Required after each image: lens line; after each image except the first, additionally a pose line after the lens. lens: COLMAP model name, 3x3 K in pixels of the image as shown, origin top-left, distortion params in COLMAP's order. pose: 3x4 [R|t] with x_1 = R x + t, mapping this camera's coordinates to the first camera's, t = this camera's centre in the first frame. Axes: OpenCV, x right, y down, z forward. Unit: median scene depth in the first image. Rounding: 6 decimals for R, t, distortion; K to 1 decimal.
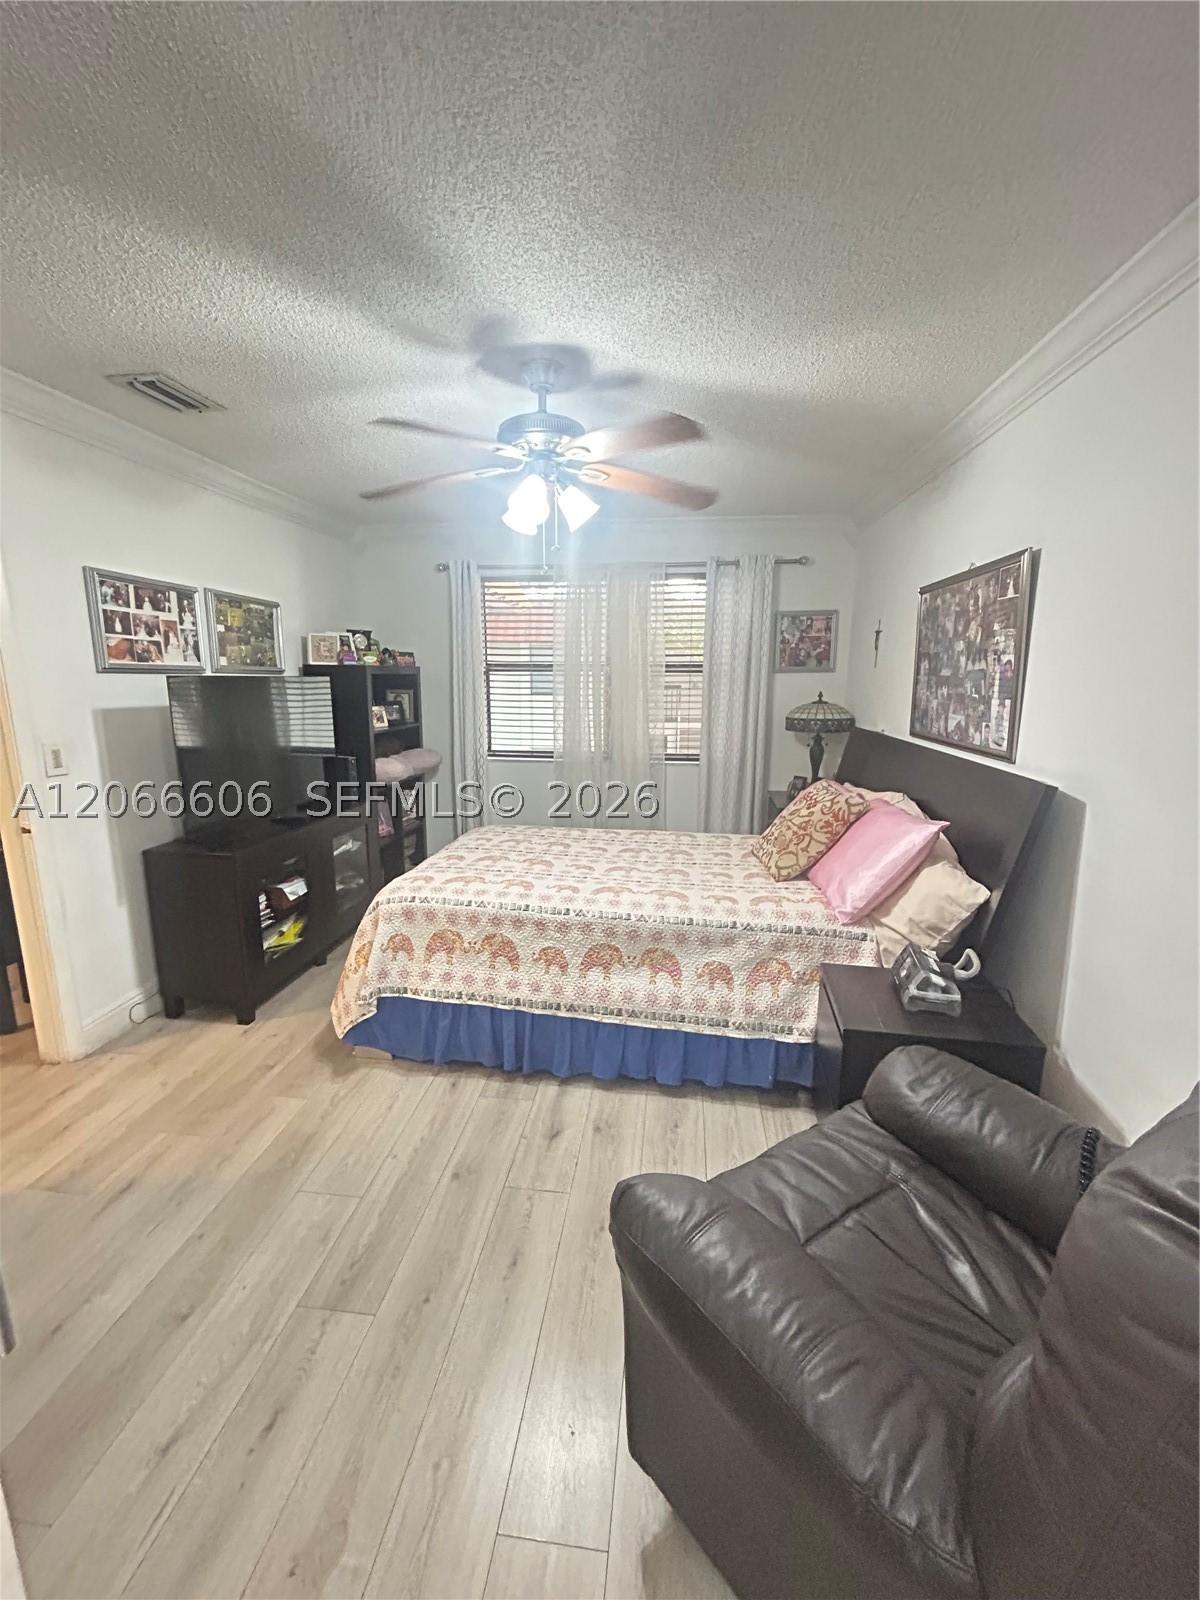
lens RADIAL K [[651.3, 0, 602.3], [0, 651.3, 796.9], [0, 0, 1]] dist [-0.005026, -0.000188]
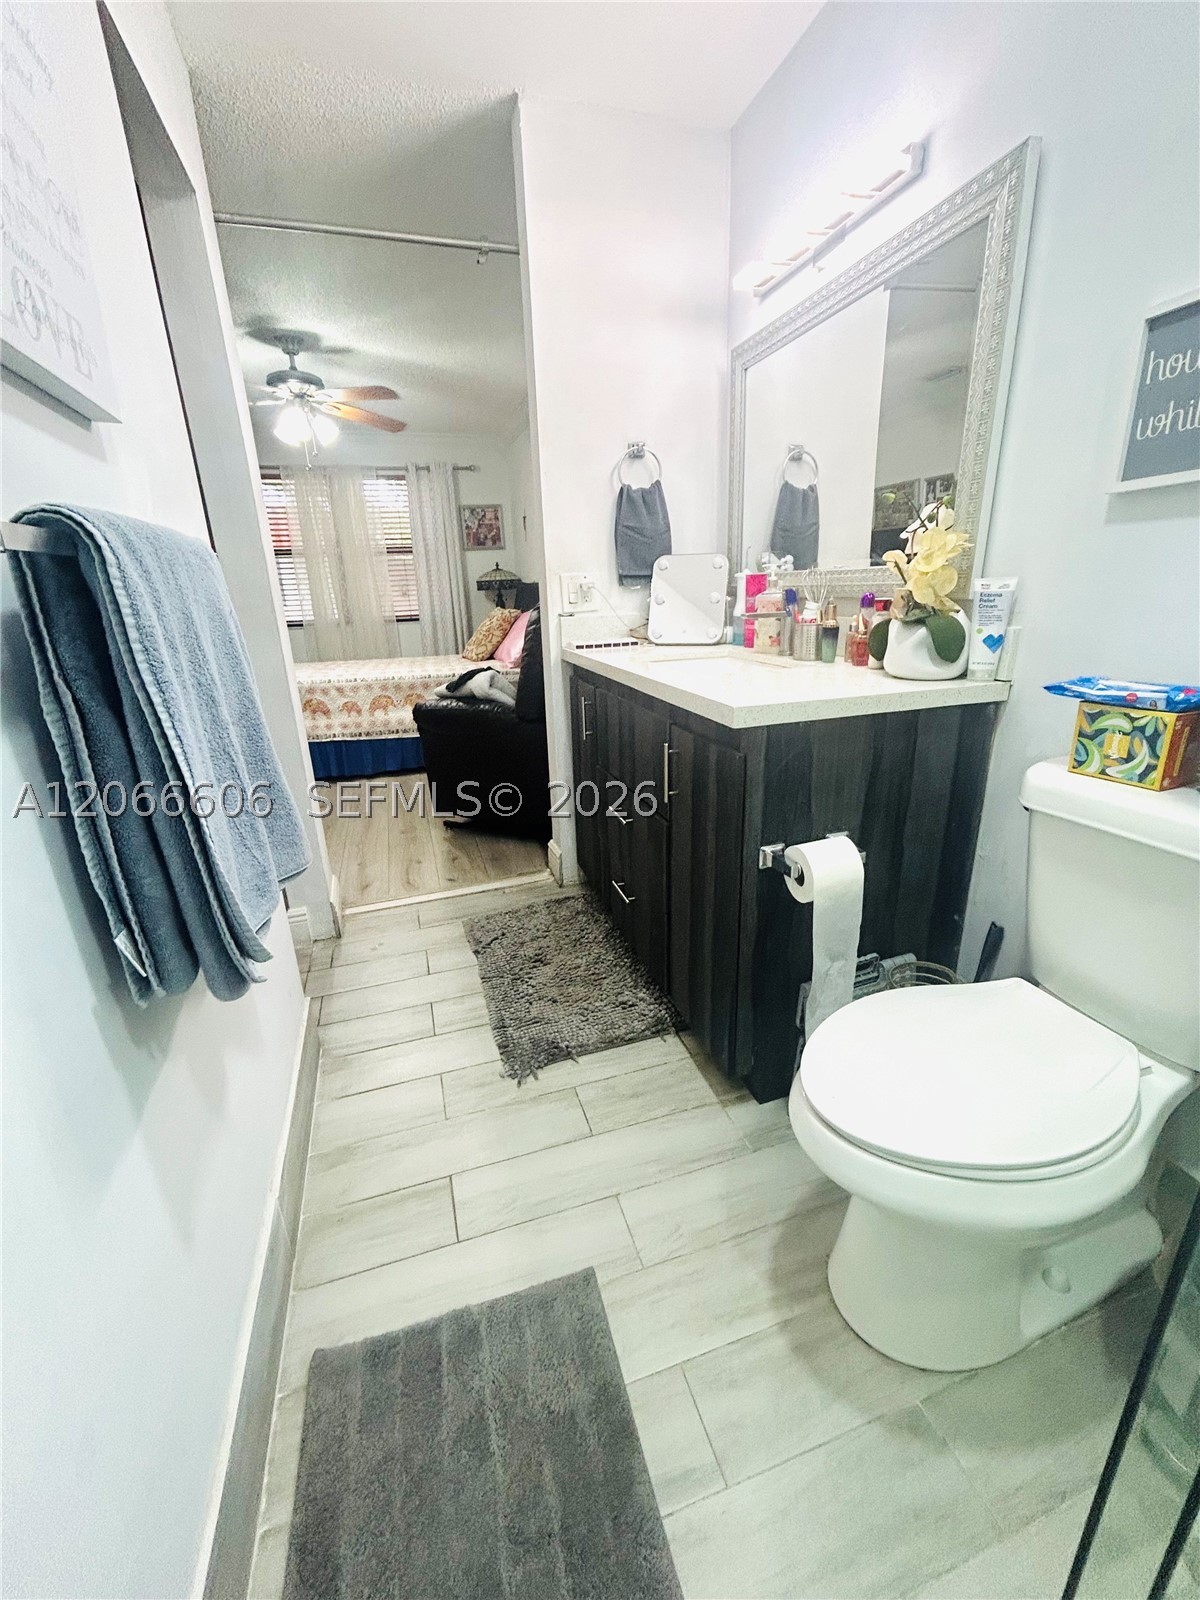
lens RADIAL K [[651.3, 0, 602.3], [0, 651.3, 796.9], [0, 0, 1]] dist [-0.005026, -0.000188]
pose [[0.909501, -0.163283, 0.382290, -0.165271], [0.117517, 0.983107, 0.140319, 0.310087], [-0.398744, -0.082695, 0.913326, -0.822779]]
